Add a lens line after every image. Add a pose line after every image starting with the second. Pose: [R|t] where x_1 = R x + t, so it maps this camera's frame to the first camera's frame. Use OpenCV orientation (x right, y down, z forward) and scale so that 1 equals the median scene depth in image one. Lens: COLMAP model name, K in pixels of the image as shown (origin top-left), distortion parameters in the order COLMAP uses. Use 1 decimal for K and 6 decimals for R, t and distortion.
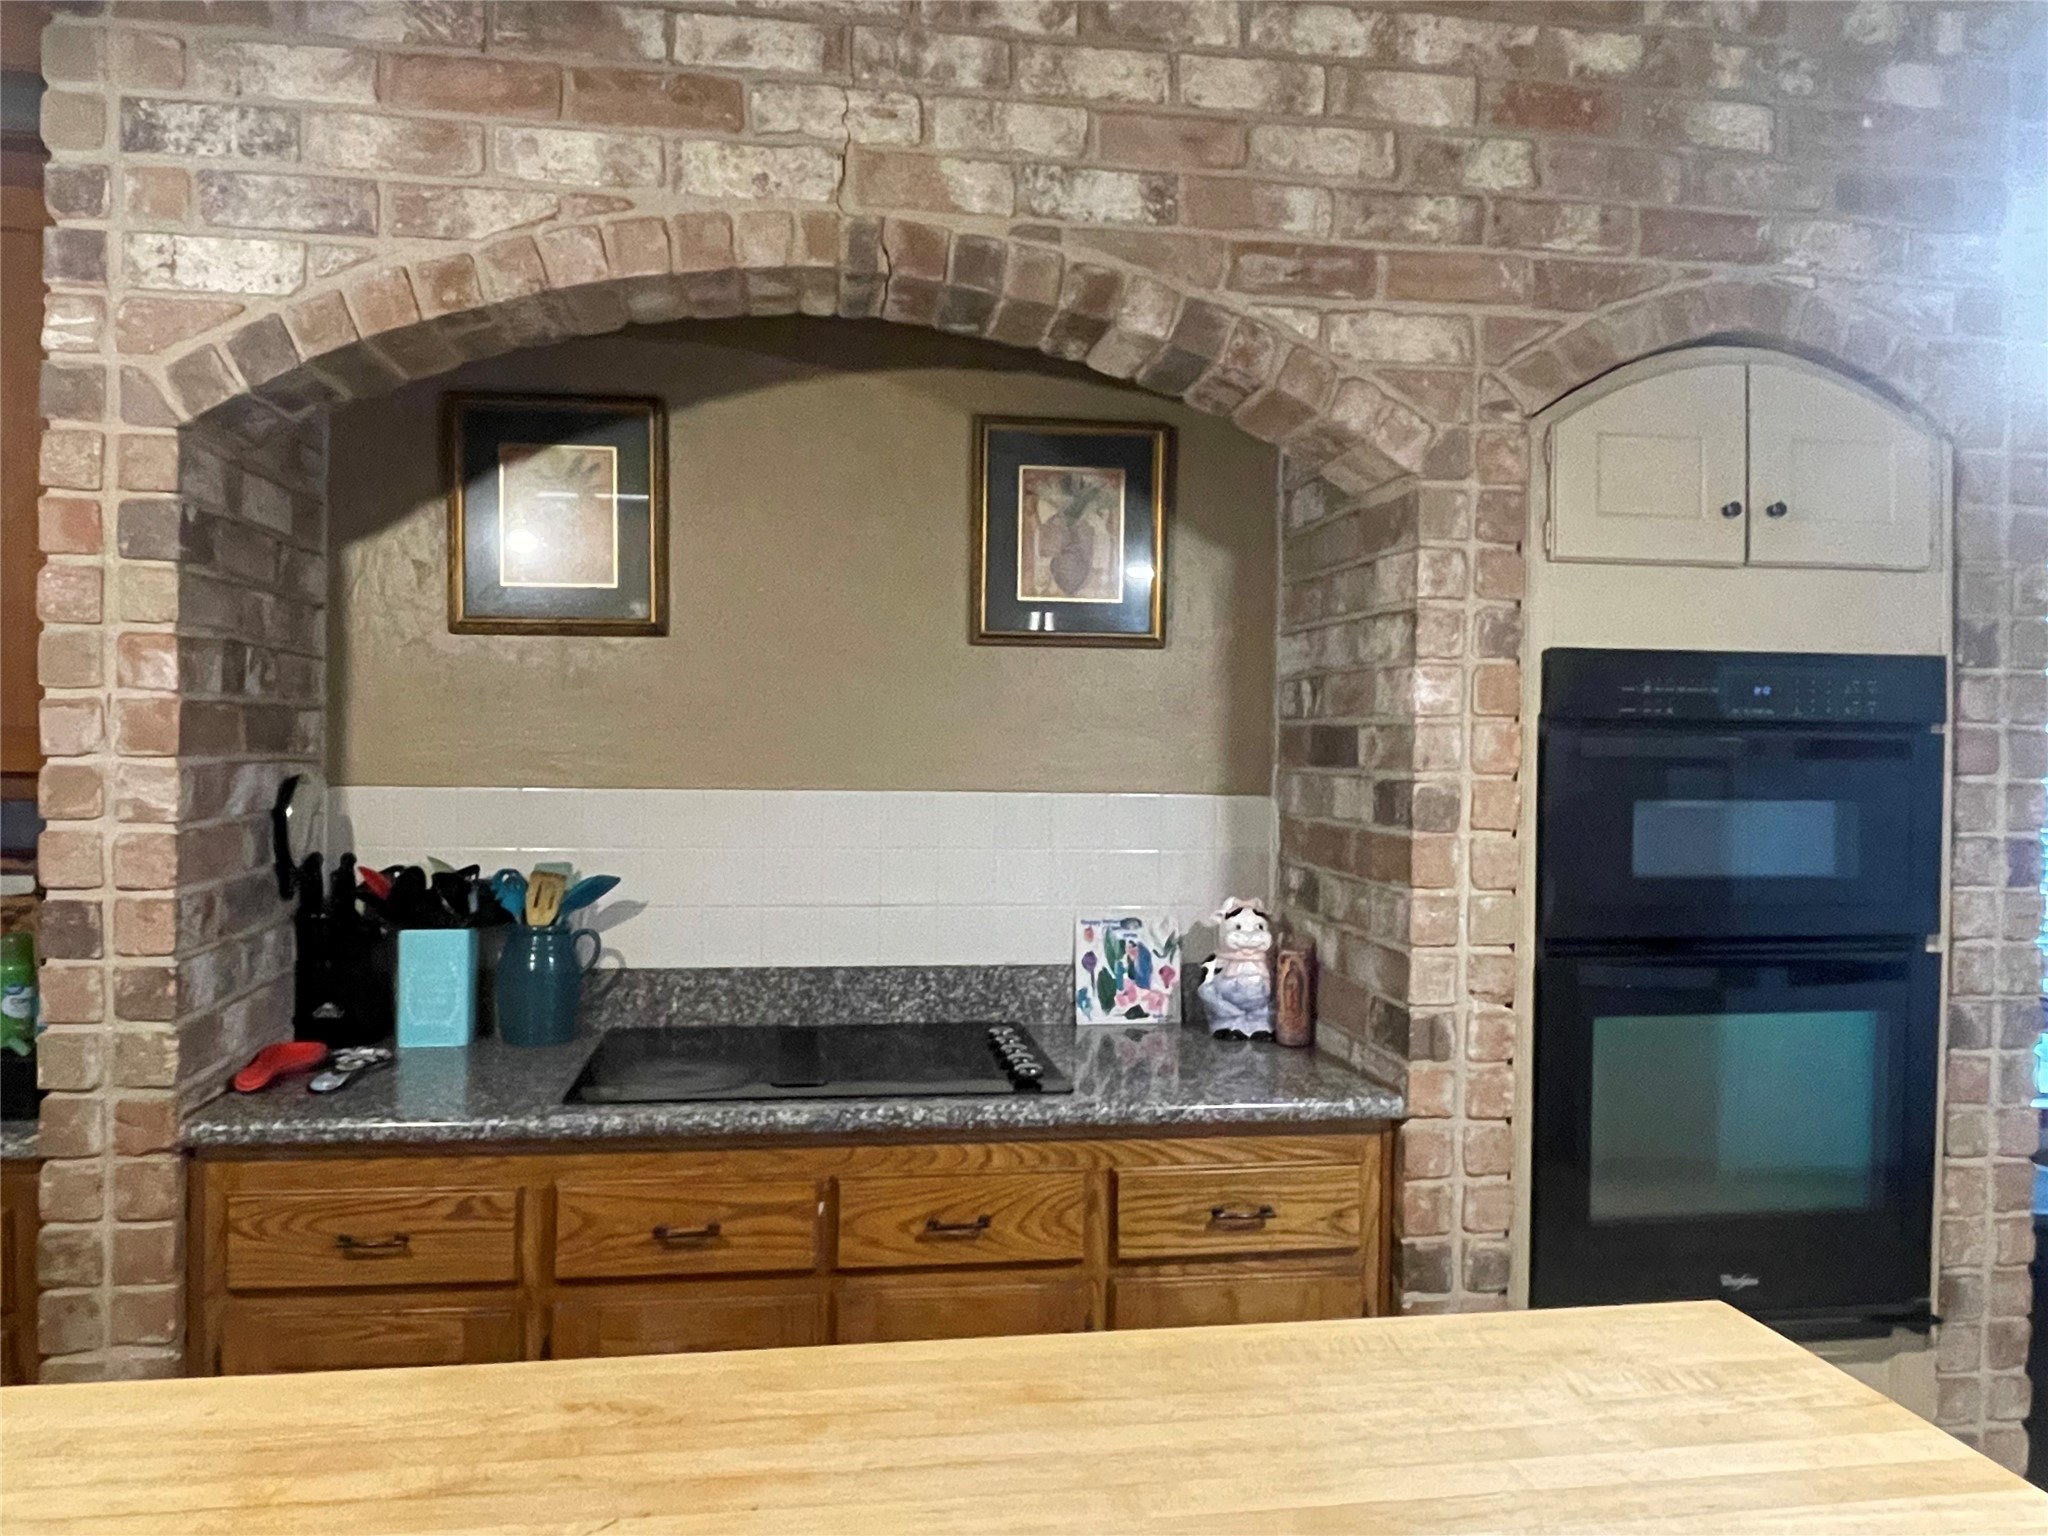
lens RADIAL K [[1448.7, 0, 1024.0], [0, 1448.7, 762.4], [0, 0, 1]] dist [0.010723, 0.001426]
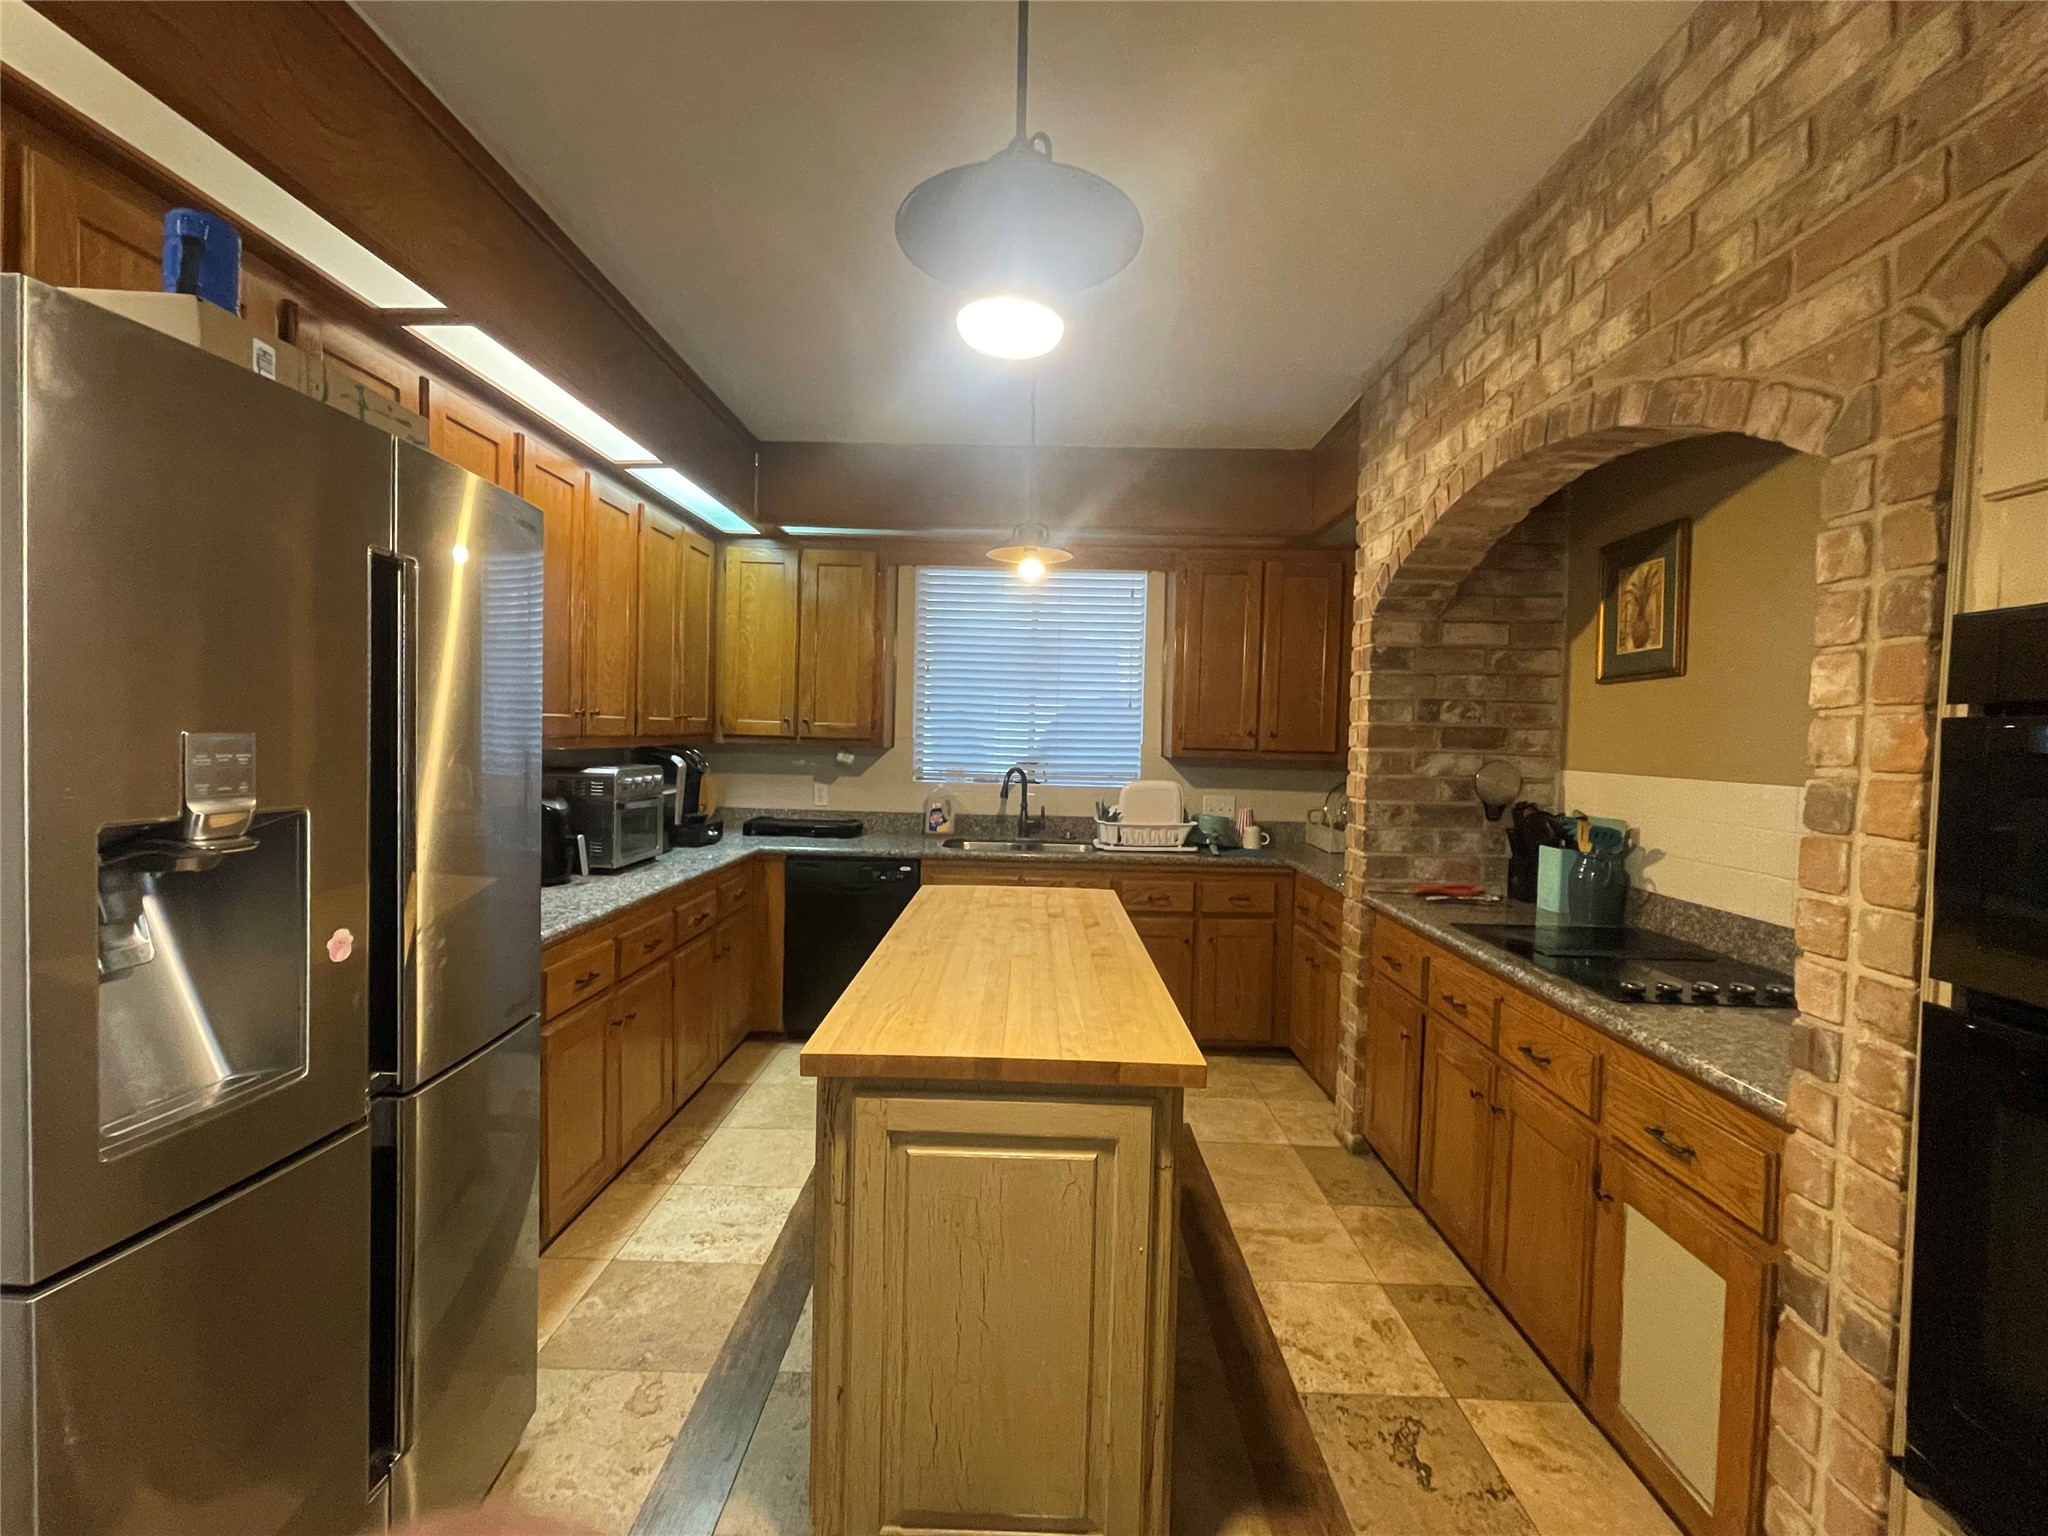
lens RADIAL K [[889.9, 0, 1016.4], [0, 889.9, 761.6], [0, 0, 1]] dist [-0.004054, -0.001071]
pose [[-0.168772, 0.013368, -0.985565, 0.929903], [-0.038931, 0.999037, 0.020217, 0.011172], [0.984886, 0.041781, -0.168089, 0.579408]]
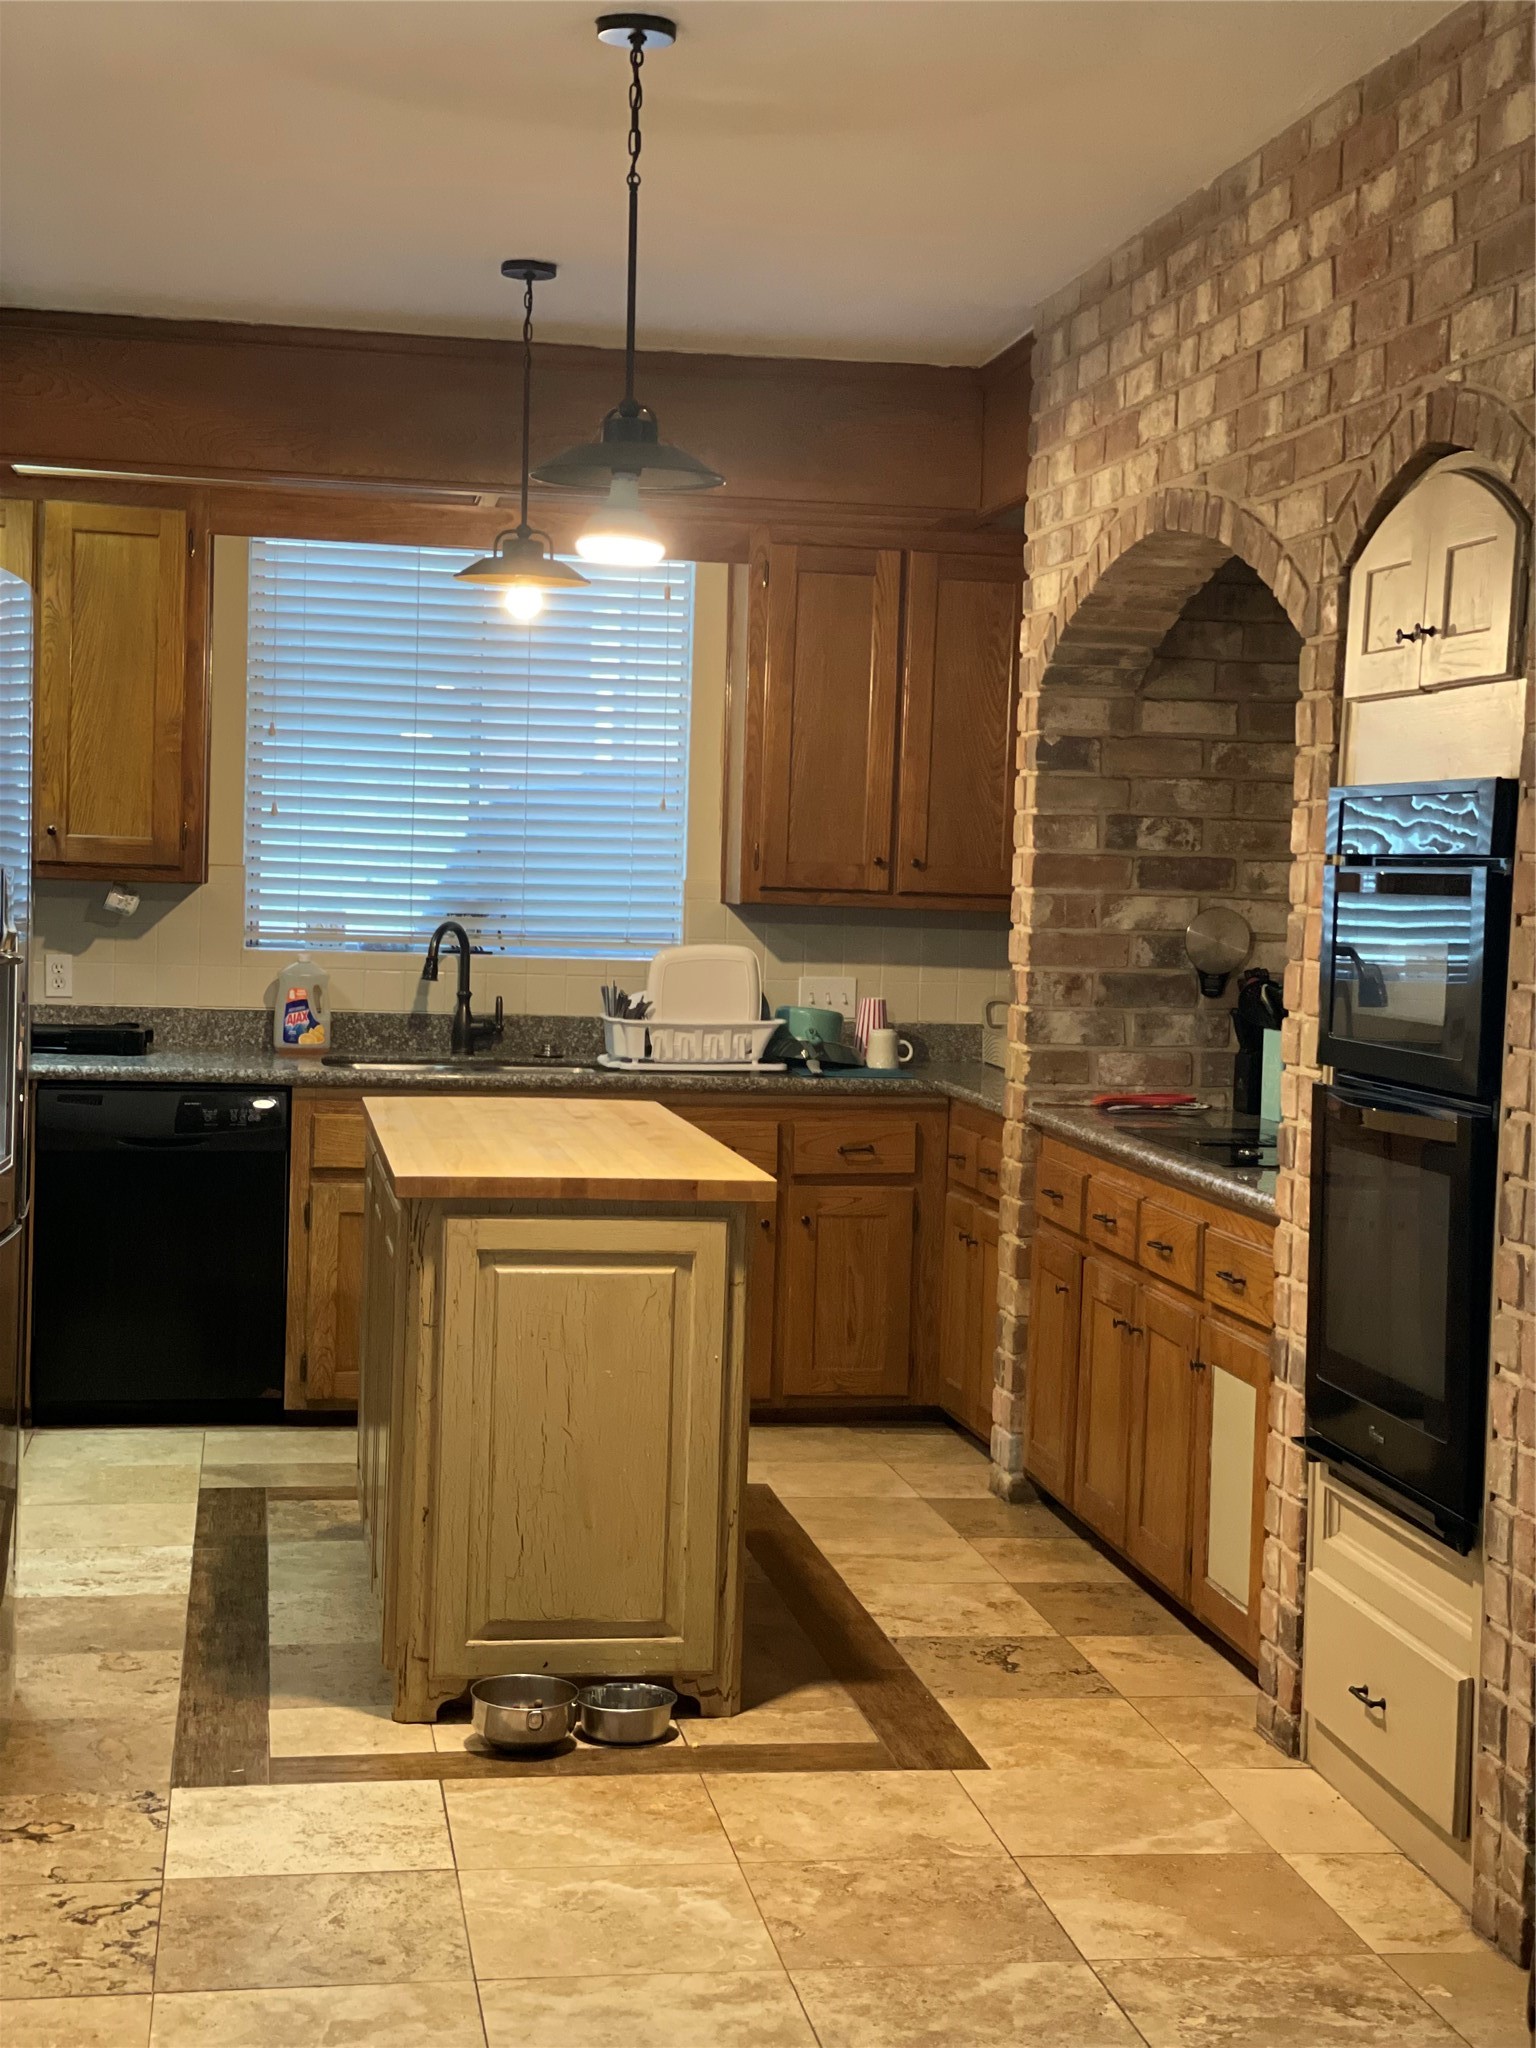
lens RADIAL K [[3063.9, 0, 770.9], [0, 3063.9, 1025.8], [0, 0, 1]] dist [0.175487, 0.000000]
pose [[0.016044, 0.043081, -0.998943, 2.599828], [-0.044148, 0.998128, 0.042336, 0.016392], [0.998896, 0.043422, 0.017916, 0.563805]]
